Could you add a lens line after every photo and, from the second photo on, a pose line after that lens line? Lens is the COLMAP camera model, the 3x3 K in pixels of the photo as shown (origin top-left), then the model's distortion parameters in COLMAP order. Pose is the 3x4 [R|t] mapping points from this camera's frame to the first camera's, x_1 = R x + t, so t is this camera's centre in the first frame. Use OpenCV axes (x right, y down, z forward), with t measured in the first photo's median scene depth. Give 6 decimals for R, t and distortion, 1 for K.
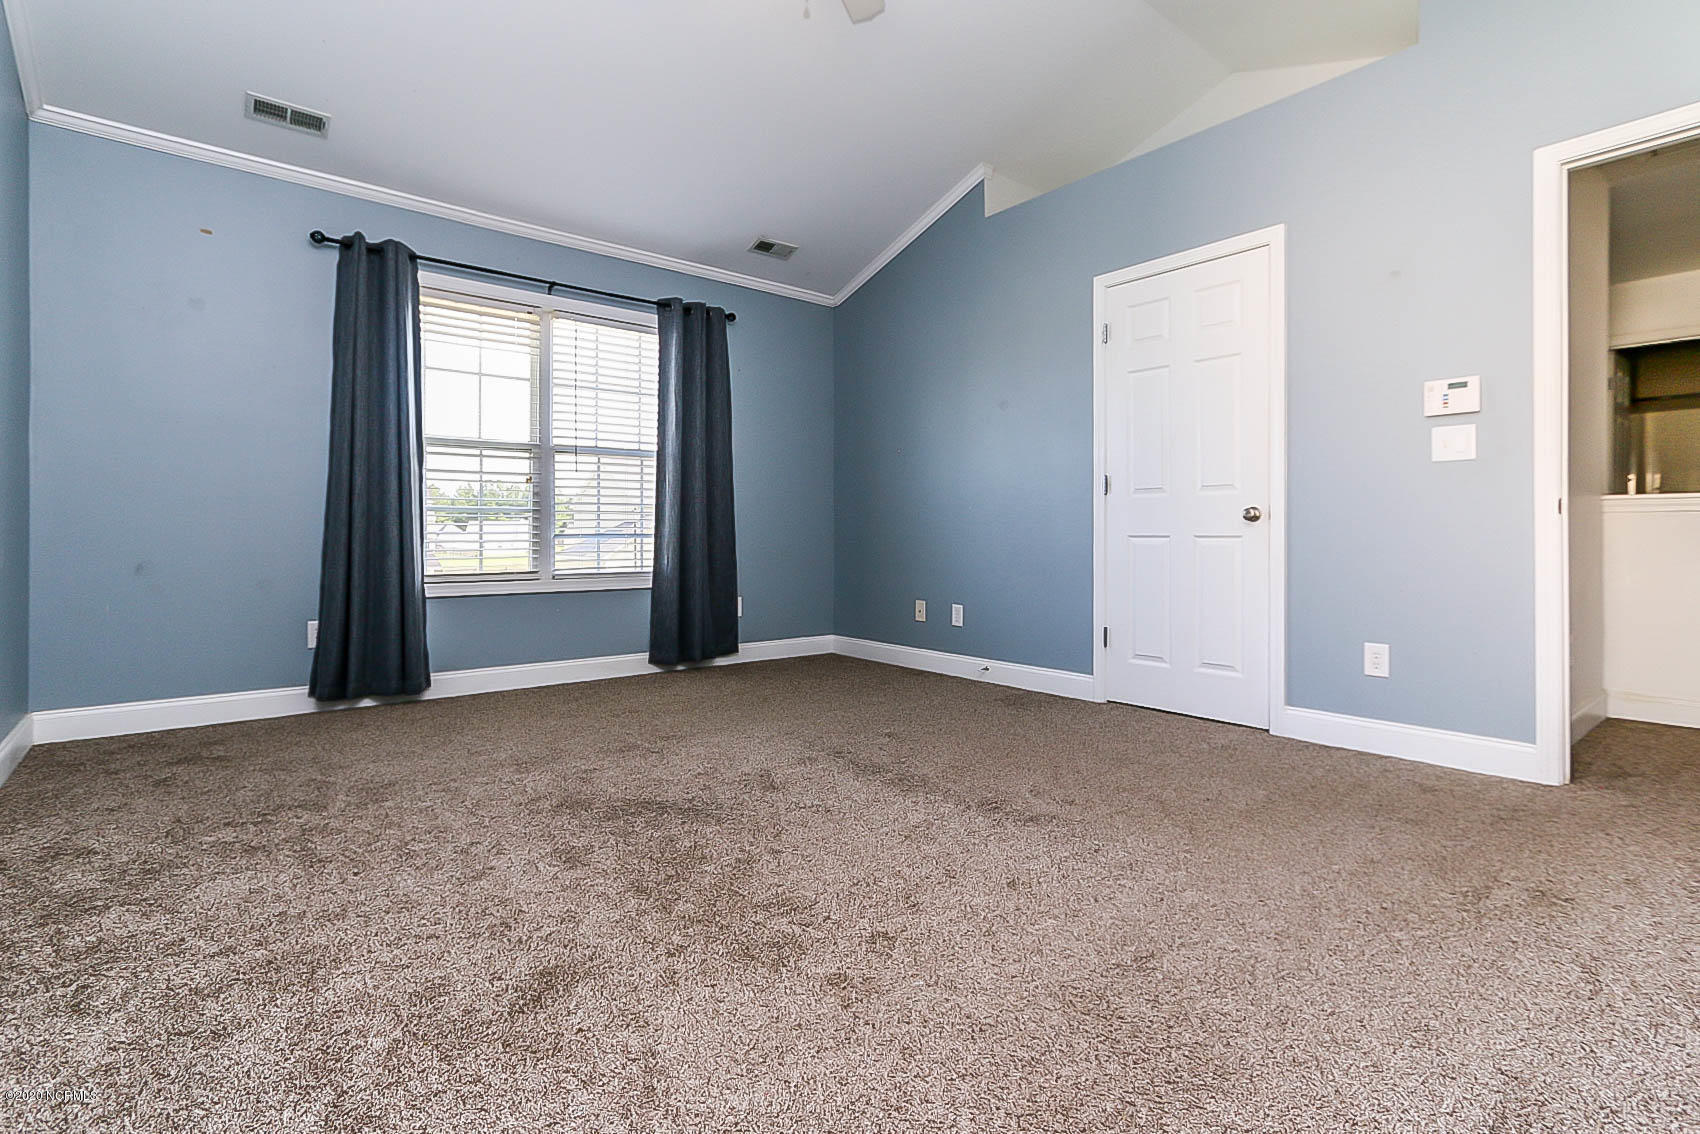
lens RADIAL K [[799.8, 0, 837.3], [0, 799.8, 532.7], [0, 0, 1]] dist [-0.001297, 0.003767]
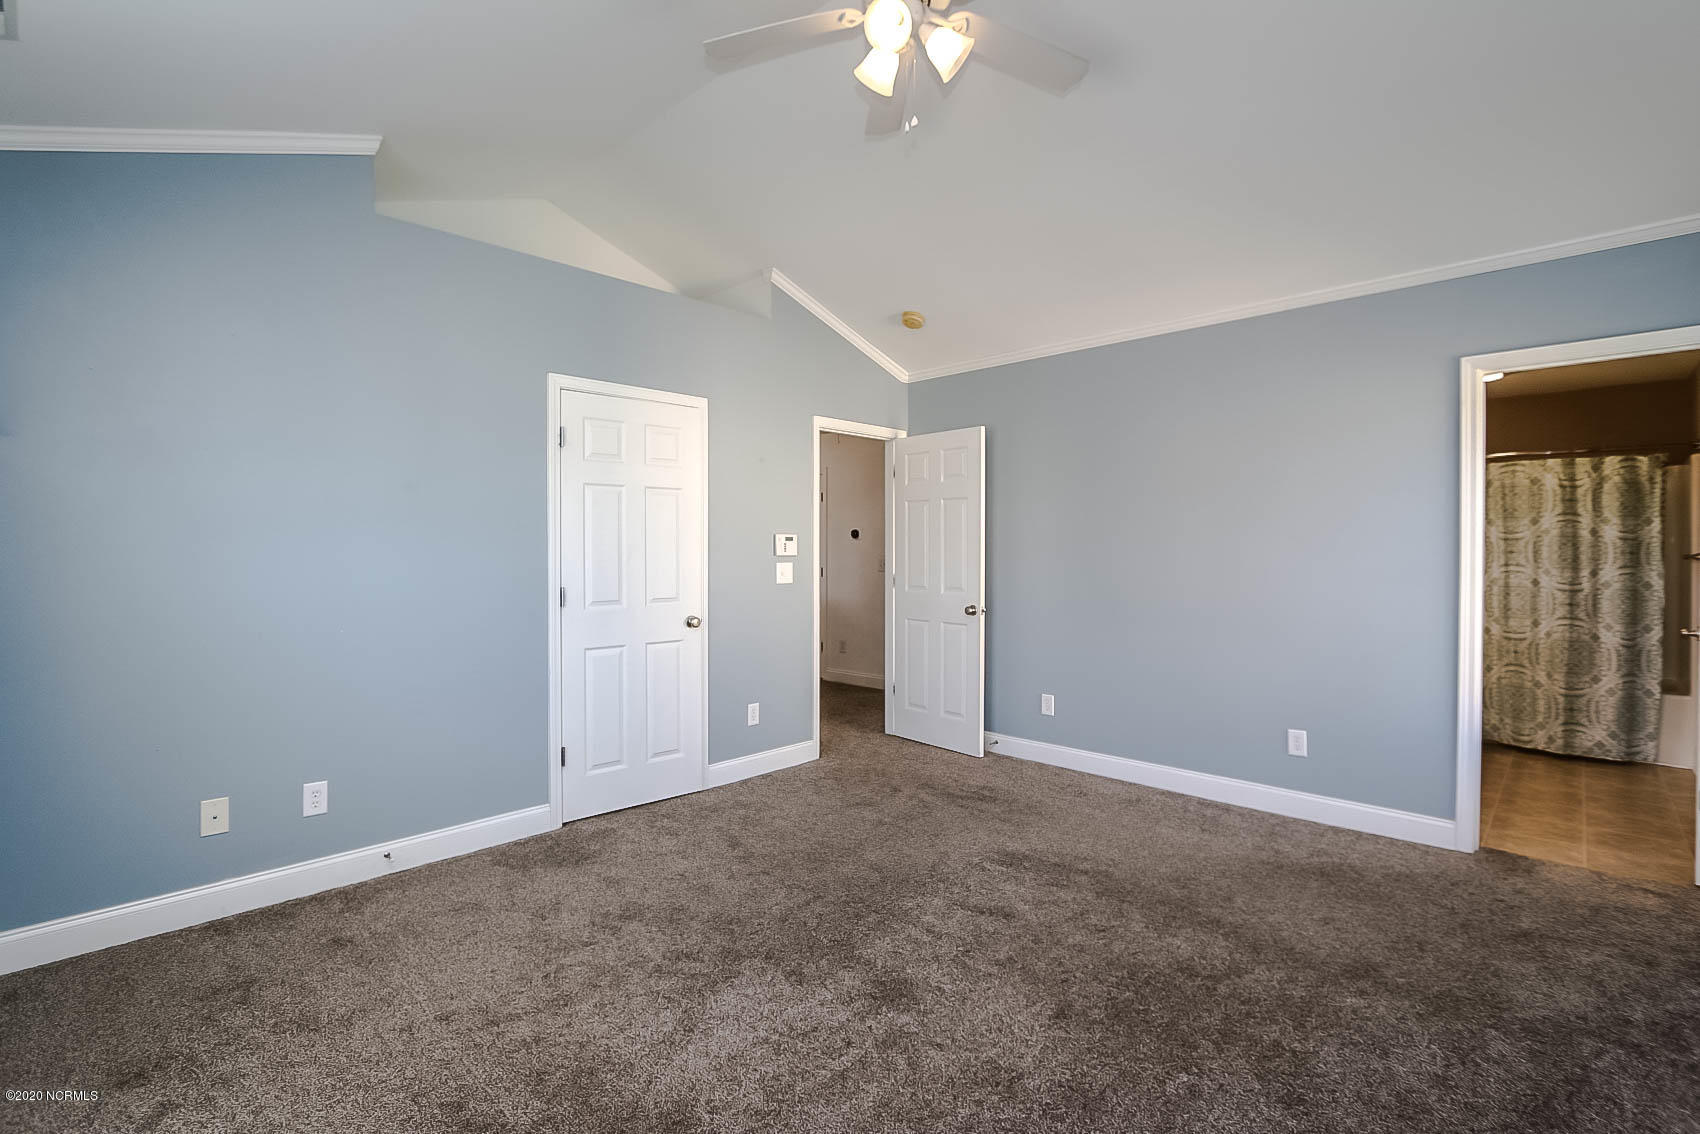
lens RADIAL K [[797.0, 0, 850.0], [0, 797.0, 567.0], [0, 0, 1]] dist [0.000029, 0.000348]
pose [[-0.115849, -0.022545, 0.993011, -0.754611], [-0.000476, 0.999744, 0.022642, -0.138555], [-0.993267, 0.002151, -0.115830, 0.903760]]
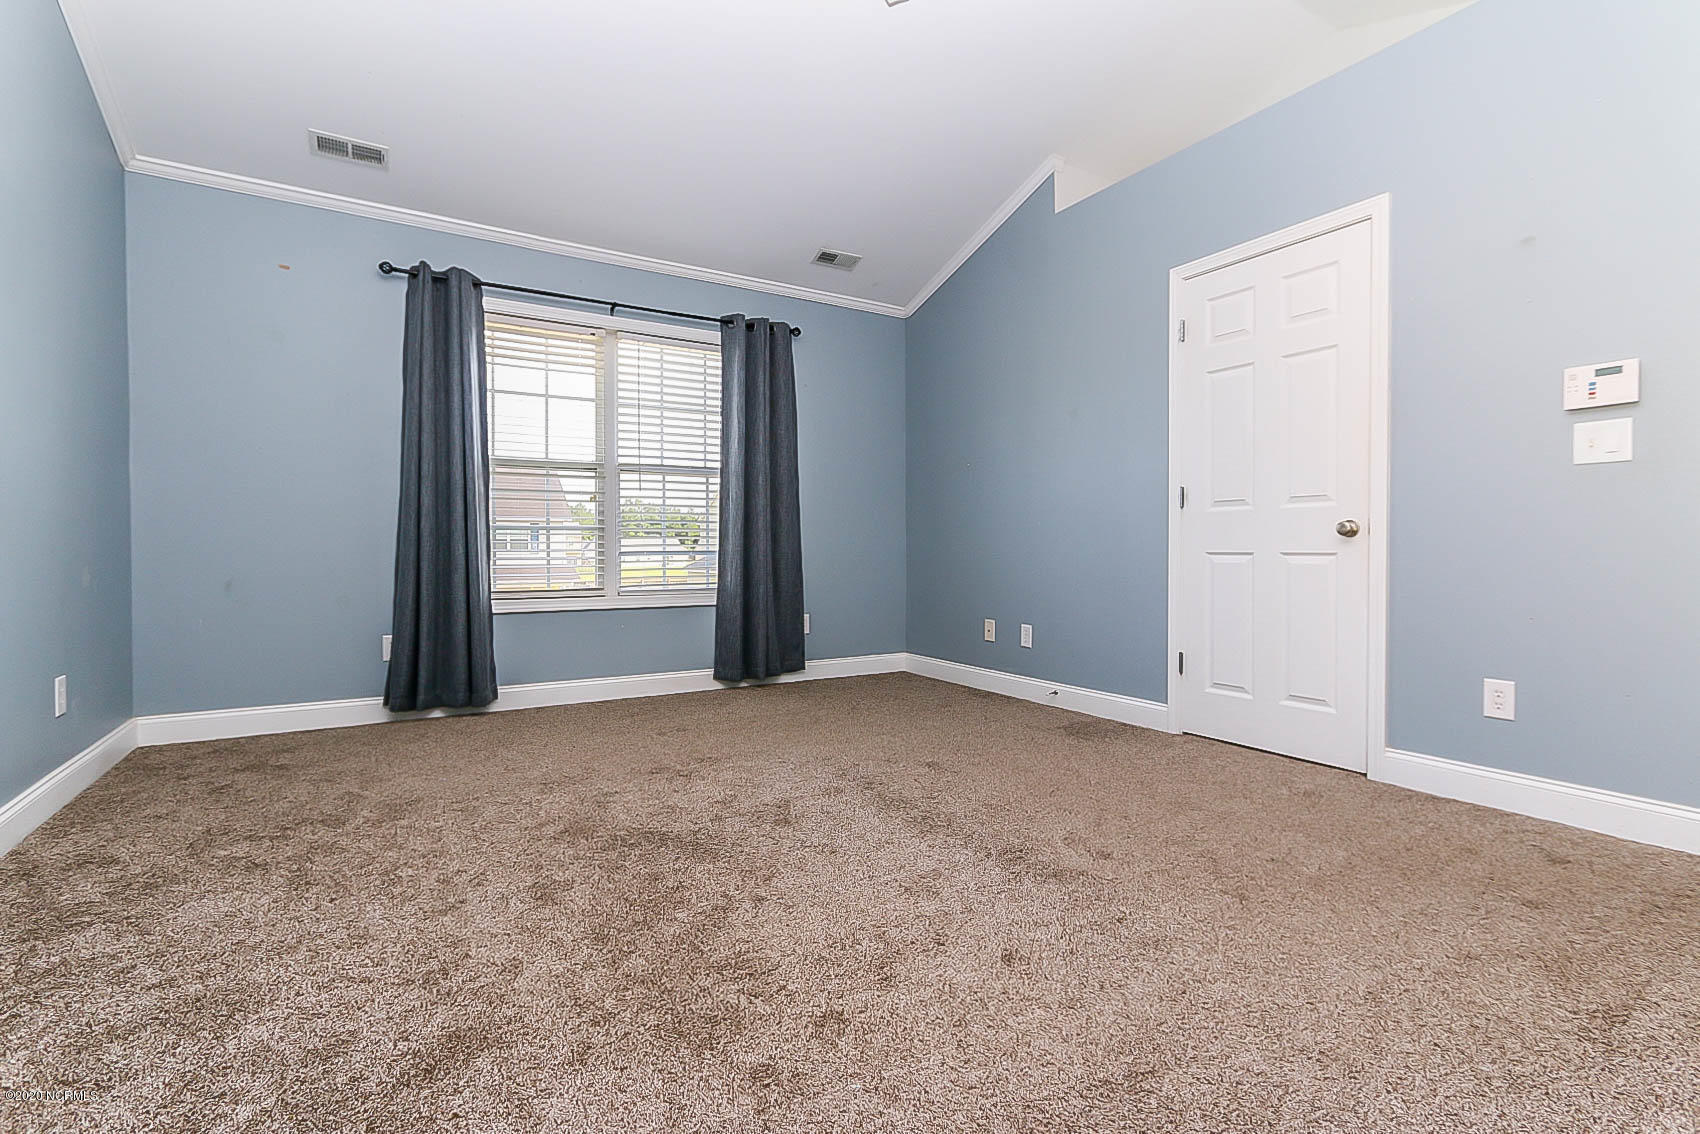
lens RADIAL K [[771.6, 0, 848.8], [0, 771.6, 558.8], [0, 0, 1]] dist [-0.002820, 0.004556]
pose [[0.990775, -0.000645, -0.135518, 0.091302], [0.002723, 0.999882, 0.015148, -0.004109], [0.135492, -0.015378, 0.990659, 0.086858]]
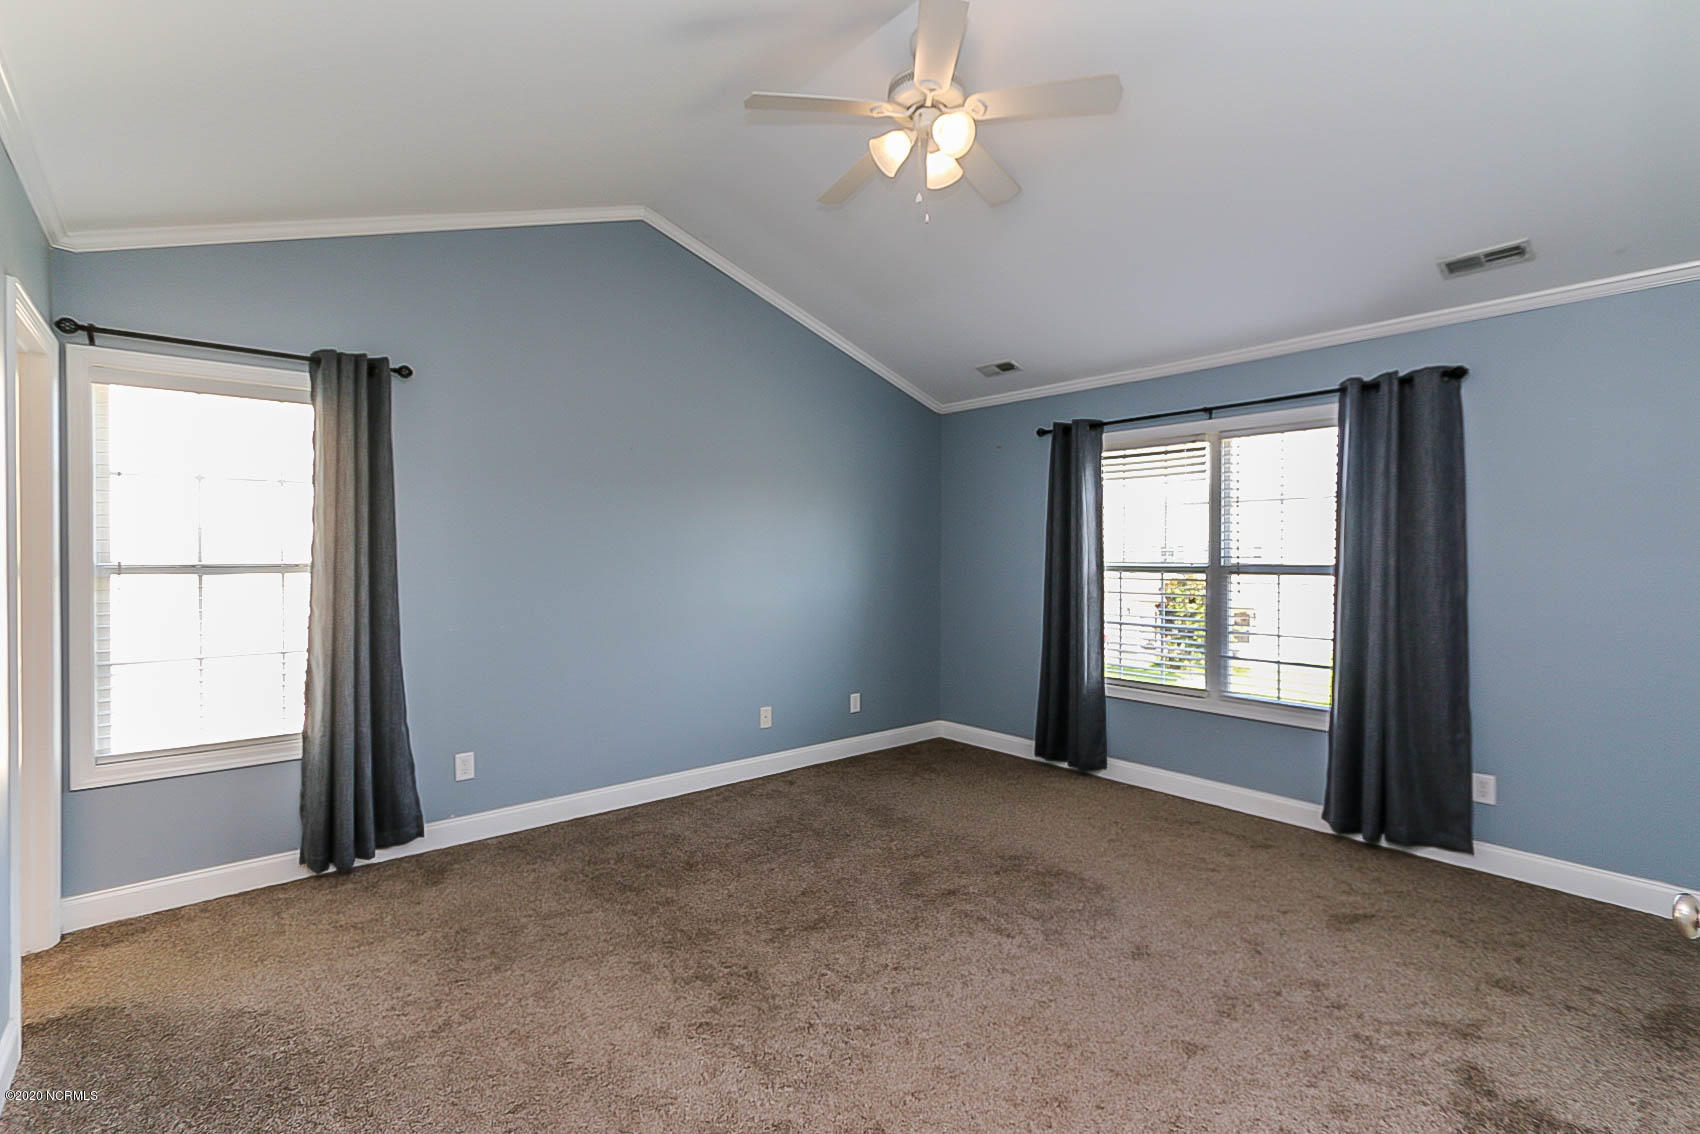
lens RADIAL K [[771.6, 0, 848.8], [0, 771.6, 558.8], [0, 0, 1]] dist [-0.002820, 0.004556]
pose [[0.045061, 0.007619, -0.998955, 0.774392], [-0.000078, 0.999971, 0.007623, -0.165066], [0.998984, -0.000266, 0.045060, 0.641870]]
